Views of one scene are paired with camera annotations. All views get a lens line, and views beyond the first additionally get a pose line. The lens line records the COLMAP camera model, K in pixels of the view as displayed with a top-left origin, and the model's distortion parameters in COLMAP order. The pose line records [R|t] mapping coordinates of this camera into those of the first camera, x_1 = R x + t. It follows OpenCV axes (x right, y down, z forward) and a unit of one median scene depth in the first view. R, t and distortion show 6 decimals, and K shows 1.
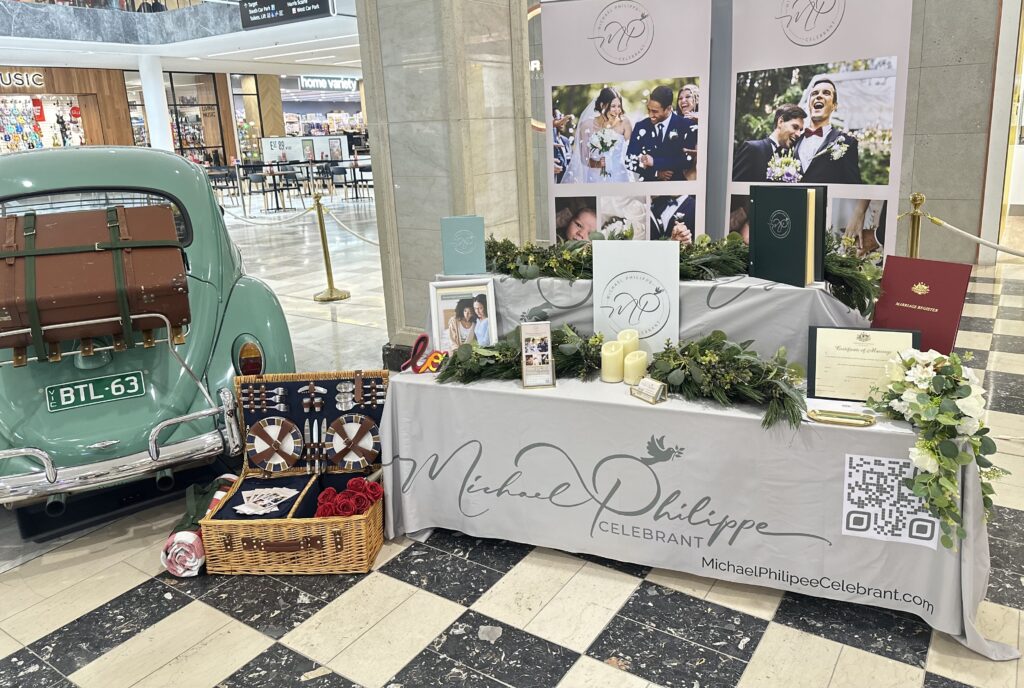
lens RADIAL K [[726.6, 0, 513.6], [0, 726.6, 290.8], [0, 0, 1]] dist [0.142182, -0.288352]
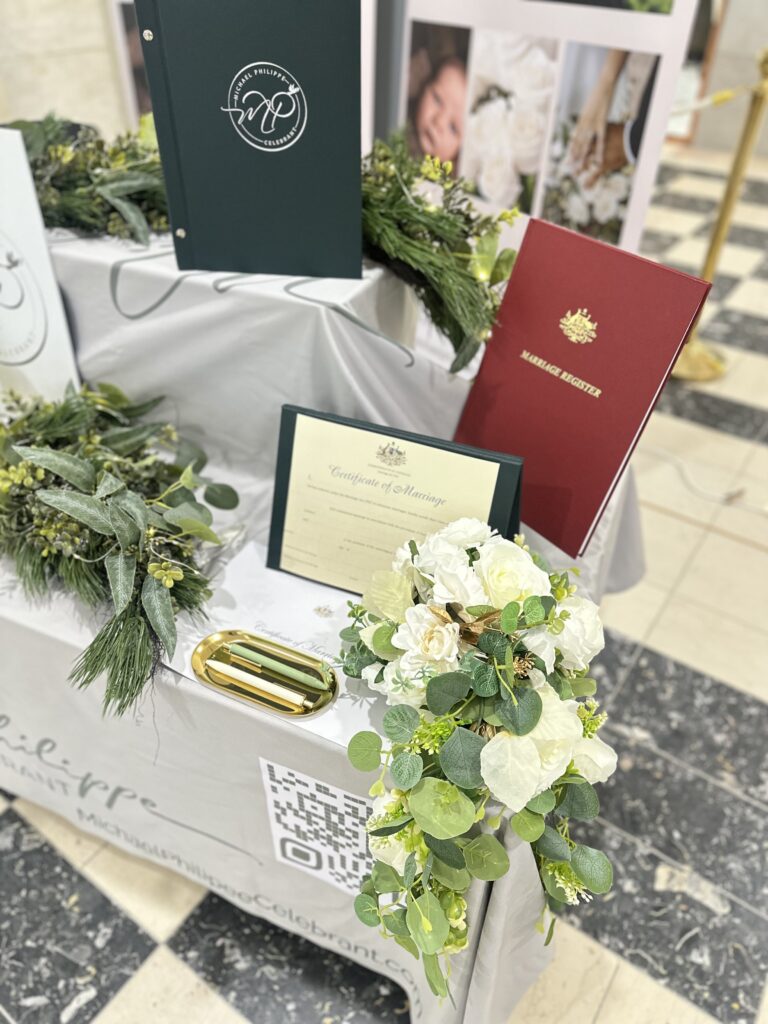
lens RADIAL K [[723.8, 0, 384.0], [0, 723.8, 512.0], [0, 0, 1]] dist [0.008587, 0.000892]
pose [[0.997659, 0.056221, 0.038930, 0.331030], [-0.067717, 0.891537, 0.447857, -0.059493], [-0.009529, -0.449445, 0.893257, 0.465896]]
